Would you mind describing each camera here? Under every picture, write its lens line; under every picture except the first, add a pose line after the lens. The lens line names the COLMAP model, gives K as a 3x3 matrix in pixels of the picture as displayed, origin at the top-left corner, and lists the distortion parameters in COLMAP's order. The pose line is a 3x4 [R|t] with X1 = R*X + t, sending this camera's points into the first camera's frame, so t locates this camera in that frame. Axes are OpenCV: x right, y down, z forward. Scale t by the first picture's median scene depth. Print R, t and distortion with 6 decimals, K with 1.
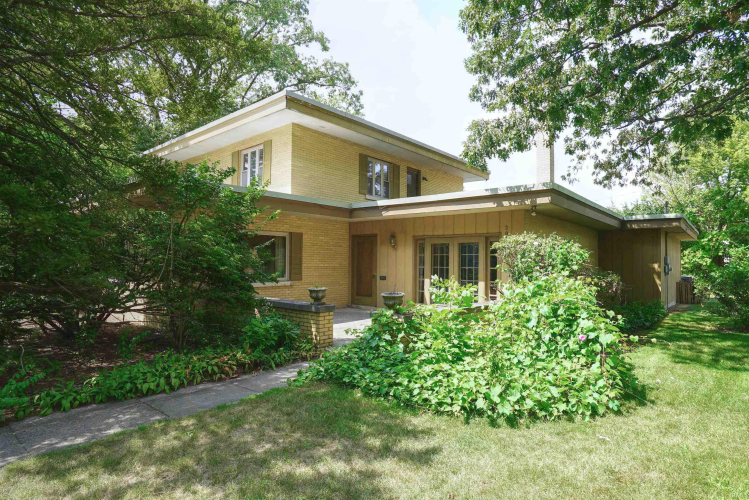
lens RADIAL K [[423.2, 0, 372.3], [0, 423.2, 252.0], [0, 0, 1]] dist [-0.052403, 0.037255]
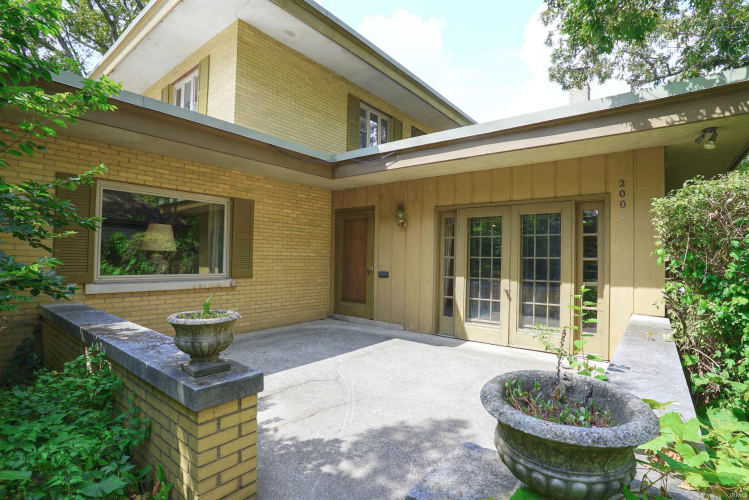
lens RADIAL K [[367.9, 0, 374.5], [0, 367.9, 250.0], [0, 0, 1]] dist [-0.076965, 0.033871]
pose [[0.999148, 0.006554, 0.040753, -0.010556], [-0.006809, 0.999958, 0.006121, 0.020070], [-0.040711, -0.006393, 0.999151, 0.423884]]
